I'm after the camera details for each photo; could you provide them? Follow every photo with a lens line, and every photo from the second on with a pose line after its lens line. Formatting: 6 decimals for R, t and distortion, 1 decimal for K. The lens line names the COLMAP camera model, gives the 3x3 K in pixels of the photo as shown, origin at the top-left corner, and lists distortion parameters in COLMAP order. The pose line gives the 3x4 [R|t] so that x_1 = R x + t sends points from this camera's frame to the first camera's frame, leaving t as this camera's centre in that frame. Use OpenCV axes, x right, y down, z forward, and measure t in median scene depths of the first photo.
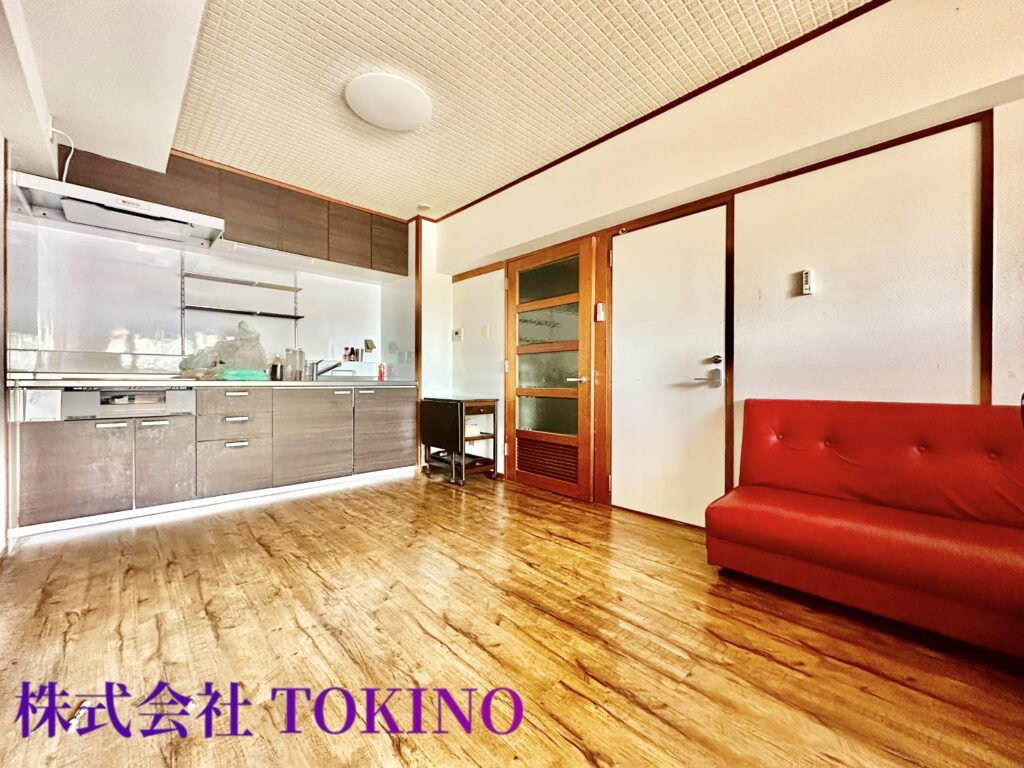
lens RADIAL K [[410.0, 0, 512.9], [0, 410.0, 382.0], [0, 0, 1]] dist [-0.003041, 0.000030]
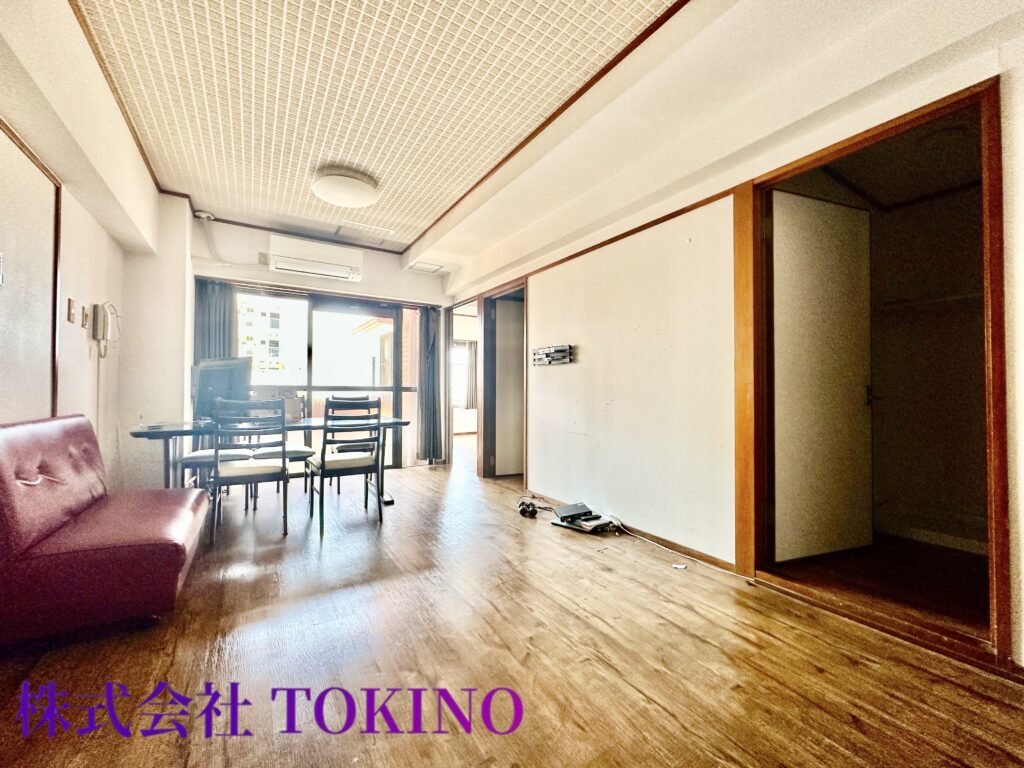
lens RADIAL K [[410.0, 0, 513.4], [0, 410.0, 385.6], [0, 0, 1]] dist [-0.003041, 0.000030]
pose [[-0.980381, -0.002117, 0.197101, -0.342355], [-0.003703, 0.999964, -0.007678, -0.026384], [-0.197078, -0.008257, -0.980353, 1.458471]]
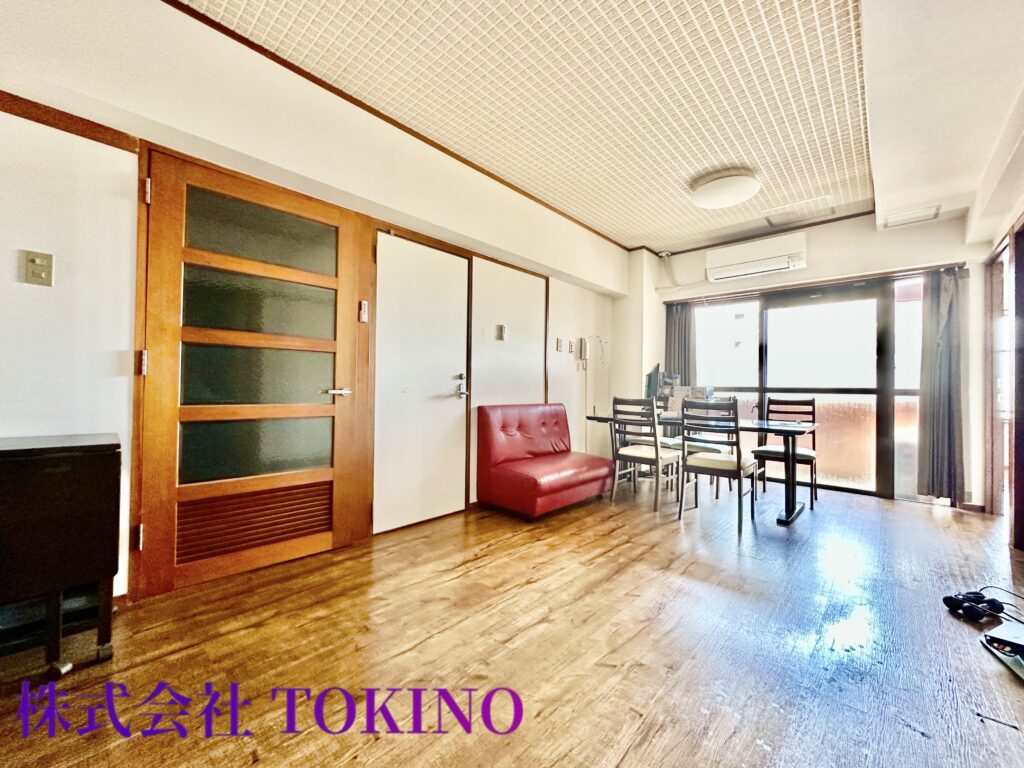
lens RADIAL K [[410.0, 0, 509.1], [0, 410.0, 385.5], [0, 0, 1]] dist [-0.003041, 0.000030]
pose [[-0.054794, 0.004515, 0.998487, -0.857831], [-0.010072, 0.999936, -0.005075, -0.024110], [-0.998447, -0.010335, -0.054745, 1.001326]]
